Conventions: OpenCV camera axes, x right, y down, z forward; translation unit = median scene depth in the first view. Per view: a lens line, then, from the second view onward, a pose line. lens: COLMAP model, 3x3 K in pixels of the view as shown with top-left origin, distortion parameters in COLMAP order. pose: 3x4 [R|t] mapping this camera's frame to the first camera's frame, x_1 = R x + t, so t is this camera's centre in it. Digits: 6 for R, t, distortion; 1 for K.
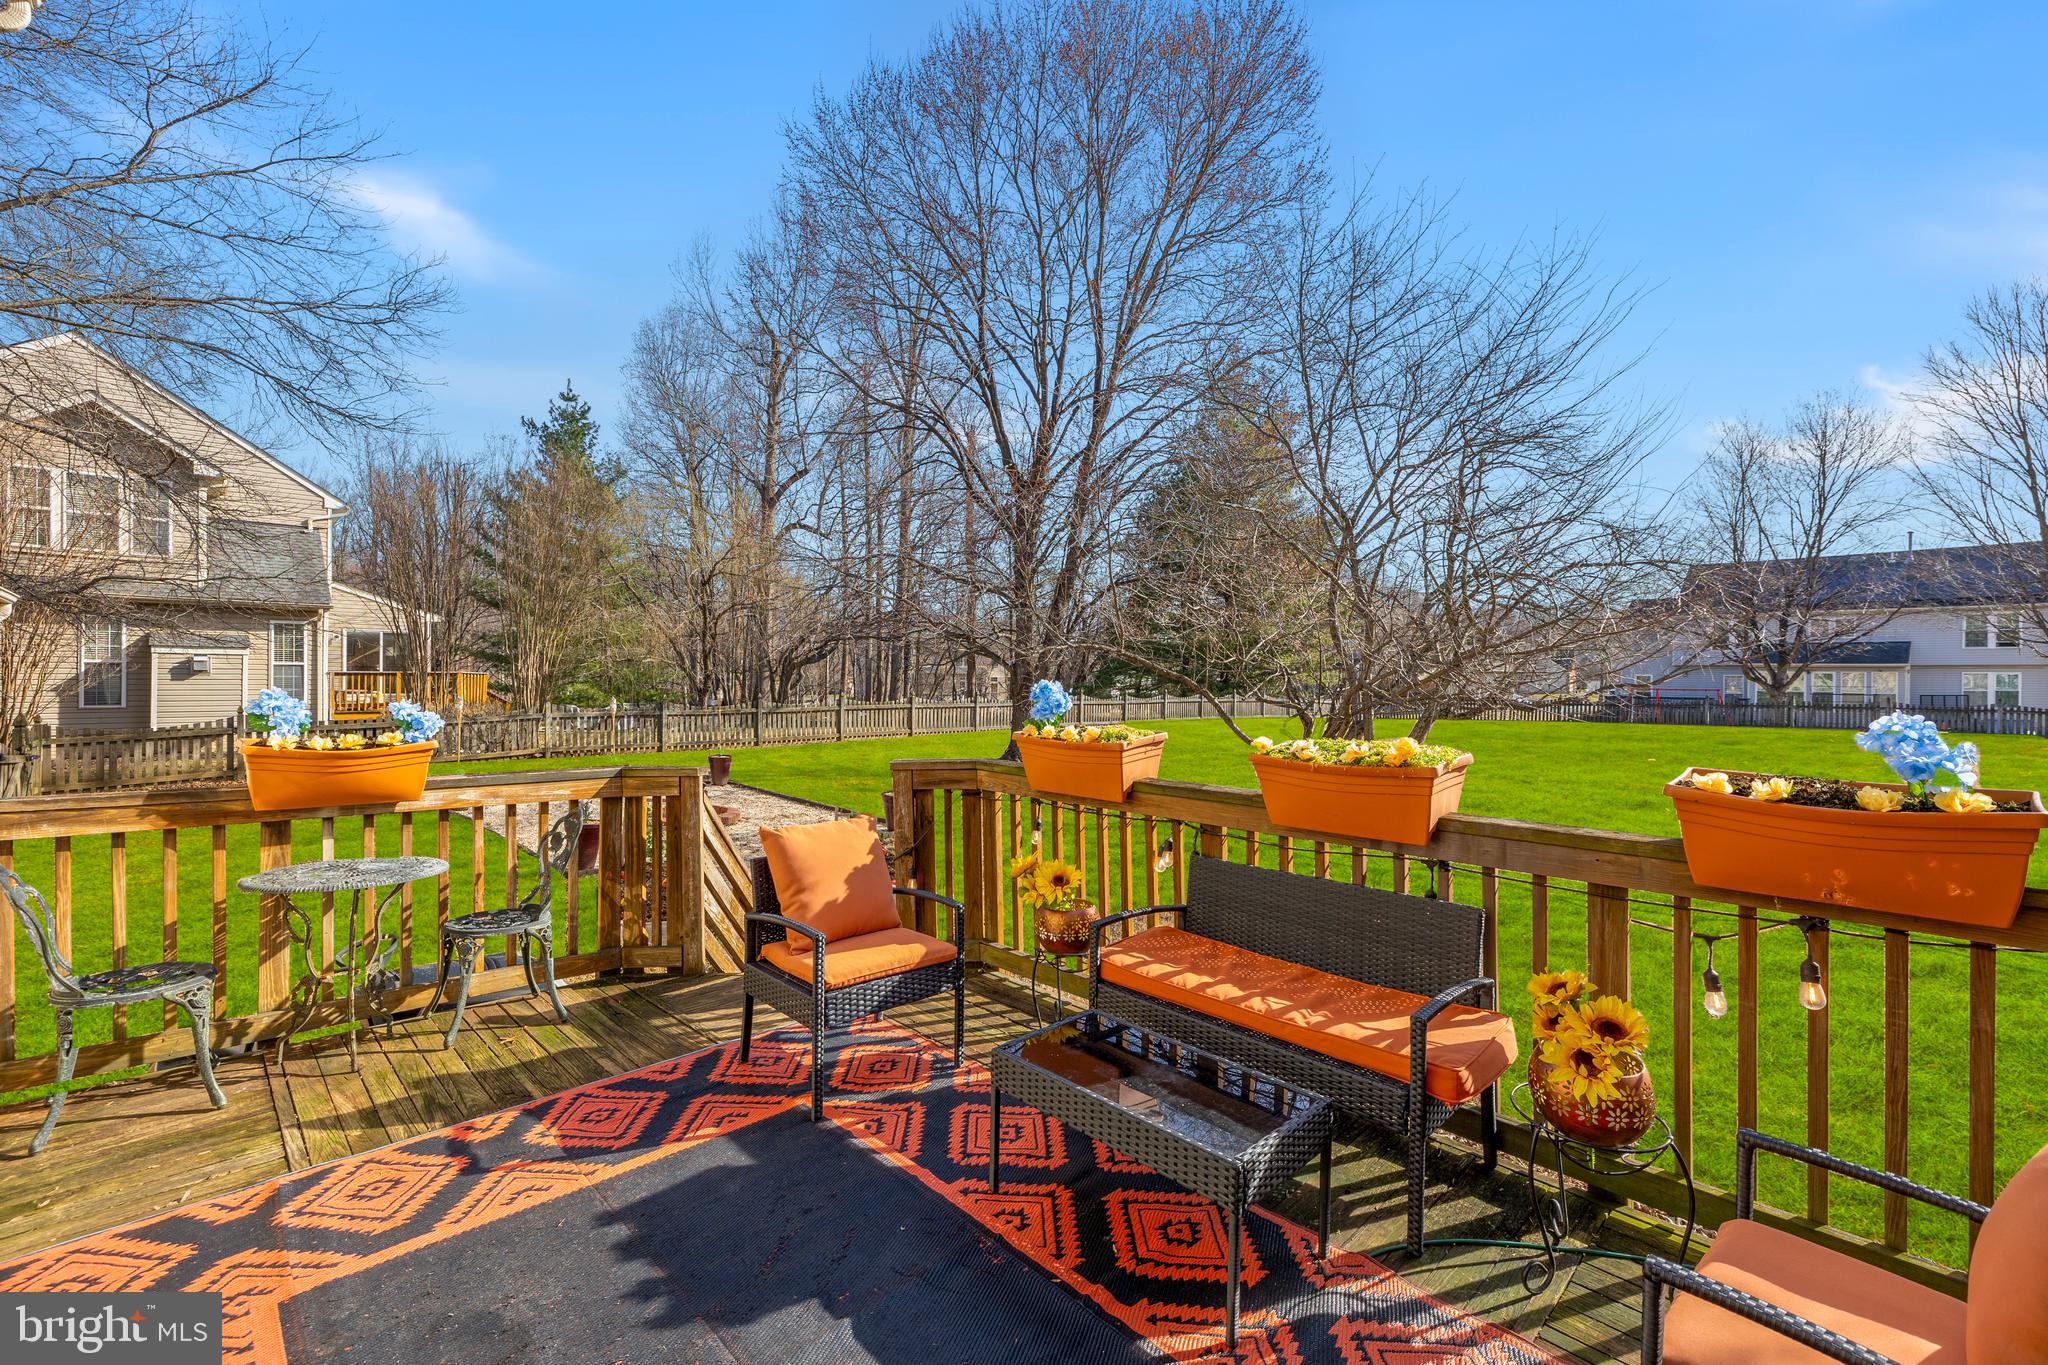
lens RADIAL K [[883.7, 0, 1024.0], [0, 883.7, 682.5], [0, 0, 1]] dist [-0.001144, -0.000715]
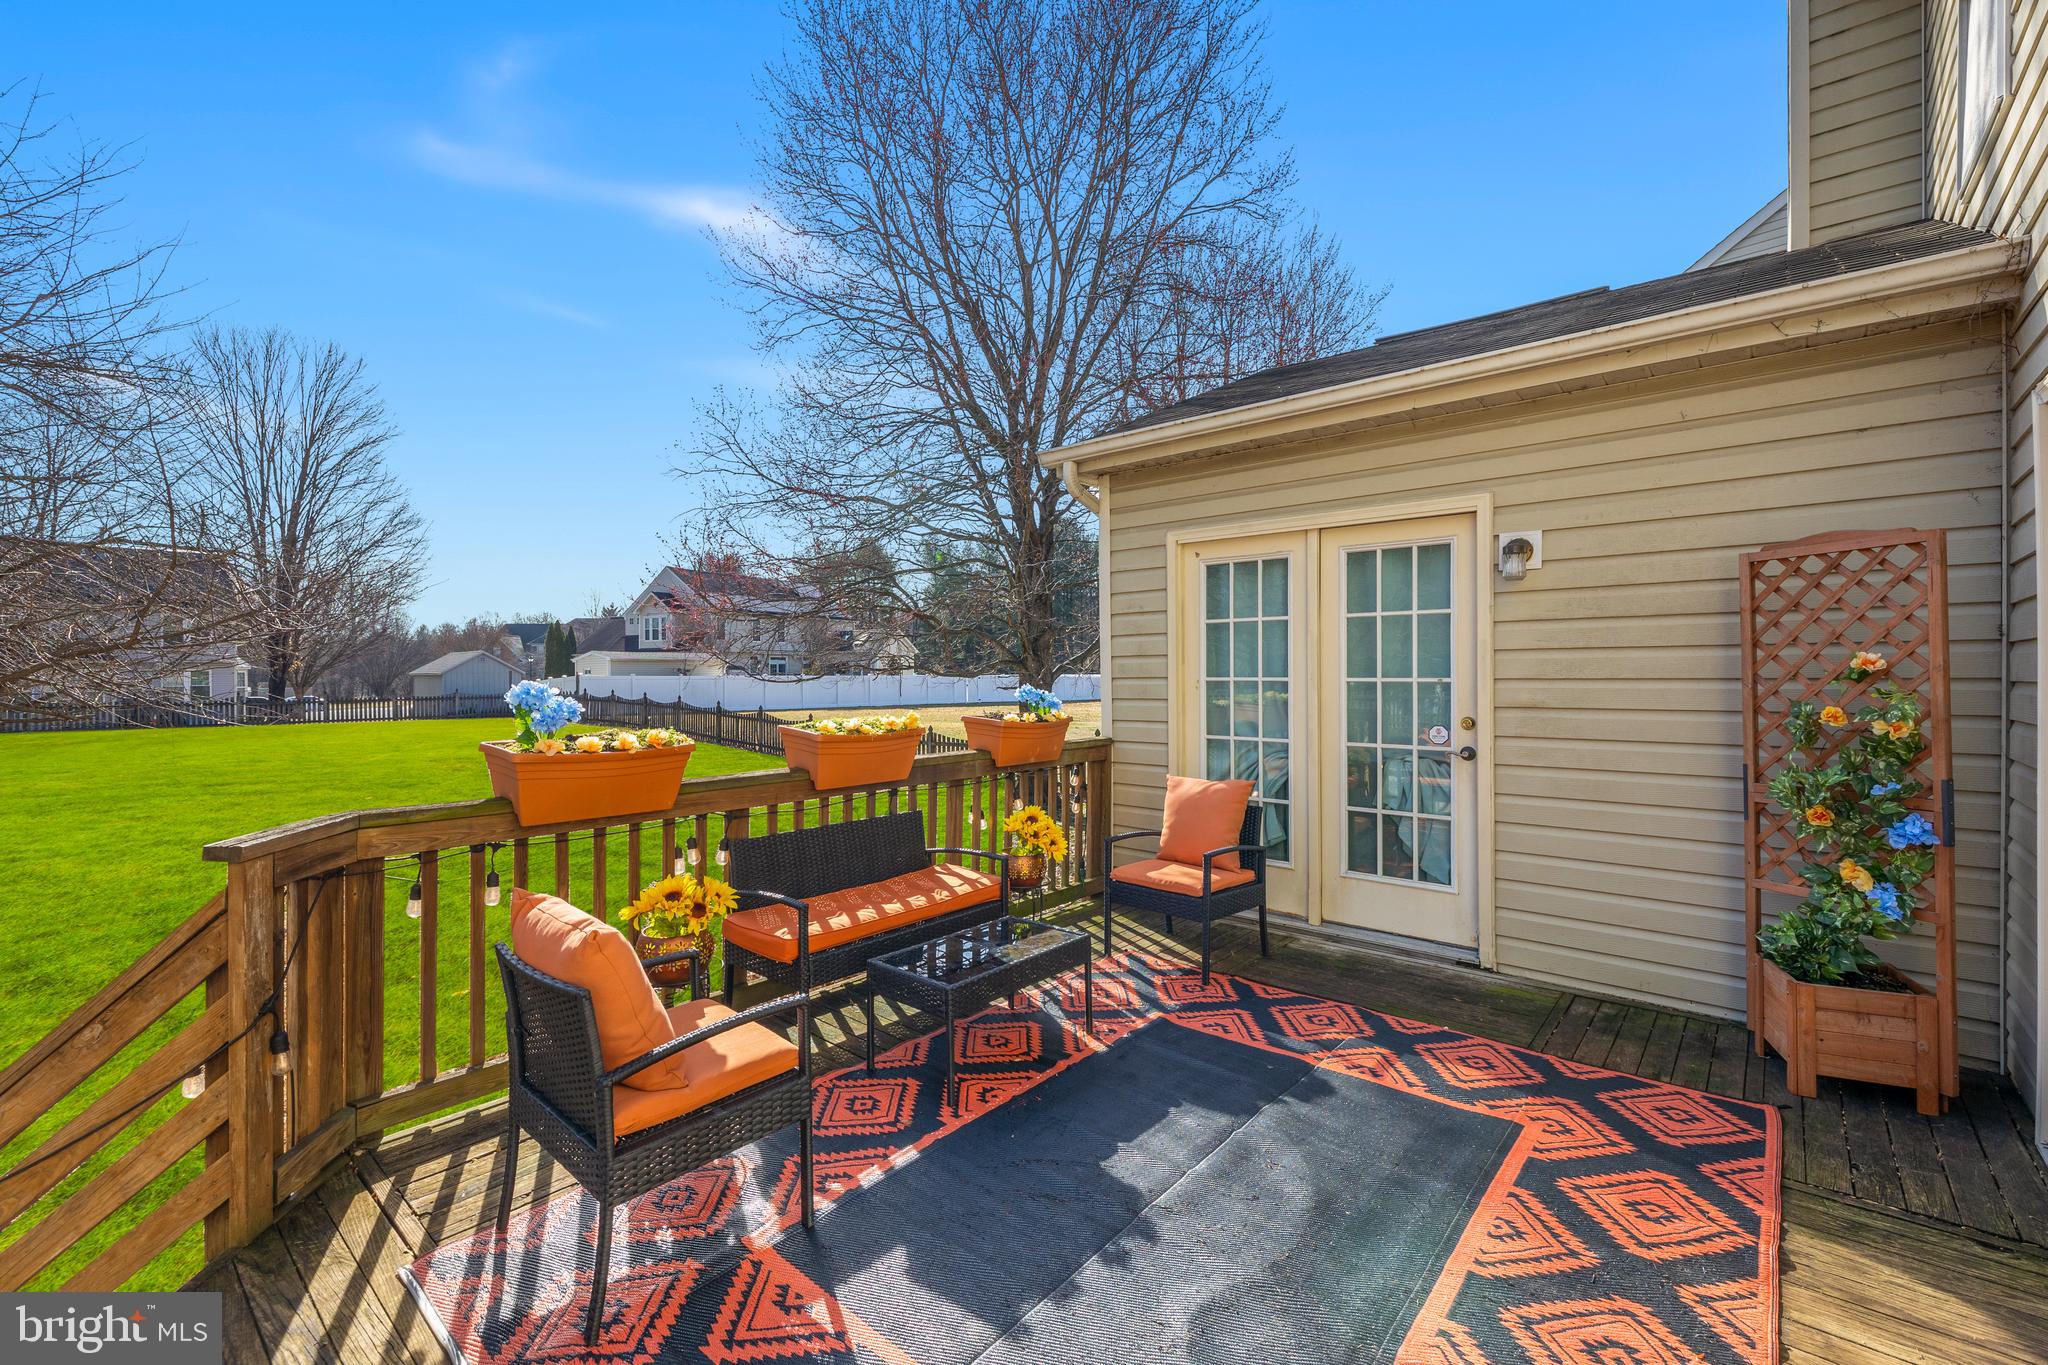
lens RADIAL K [[883.7, 0, 1024.0], [0, 883.7, 682.5], [0, 0, 1]] dist [-0.001144, -0.000715]
pose [[-0.098053, -0.032153, 0.994662, -1.155825], [-0.000441, 0.999479, 0.032265, -0.039892], [-0.995181, 0.002725, -0.098017, 0.958345]]
